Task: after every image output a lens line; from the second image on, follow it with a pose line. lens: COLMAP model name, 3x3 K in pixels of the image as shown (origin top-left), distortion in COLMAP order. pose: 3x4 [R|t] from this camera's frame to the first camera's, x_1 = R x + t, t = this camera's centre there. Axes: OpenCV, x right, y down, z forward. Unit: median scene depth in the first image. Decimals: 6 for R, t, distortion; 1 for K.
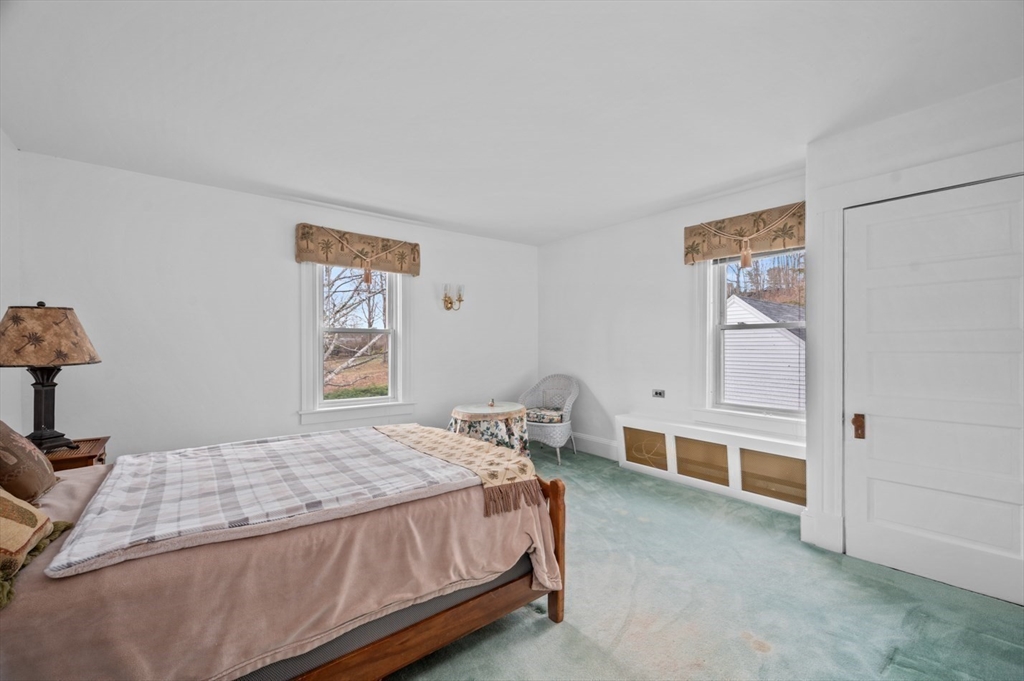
lens RADIAL K [[417.7, 0, 512.2], [0, 417.7, 350.3], [0, 0, 1]] dist [0.000139, 0.000156]
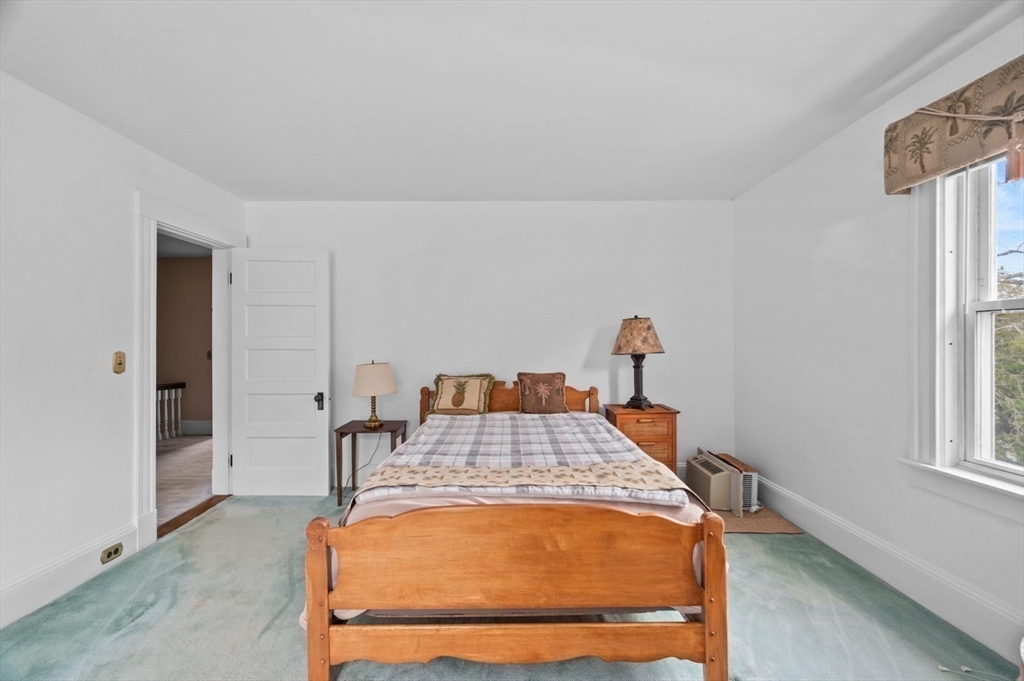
lens RADIAL K [[416.1, 0, 512.1], [0, 416.1, 339.5], [0, 0, 1]] dist [0.000501, 0.000077]
pose [[-0.624328, 0.002583, -0.781158, 0.286371], [-0.000862, 0.999992, 0.003996, -0.016485], [0.781162, 0.003168, -0.624321, 1.025308]]
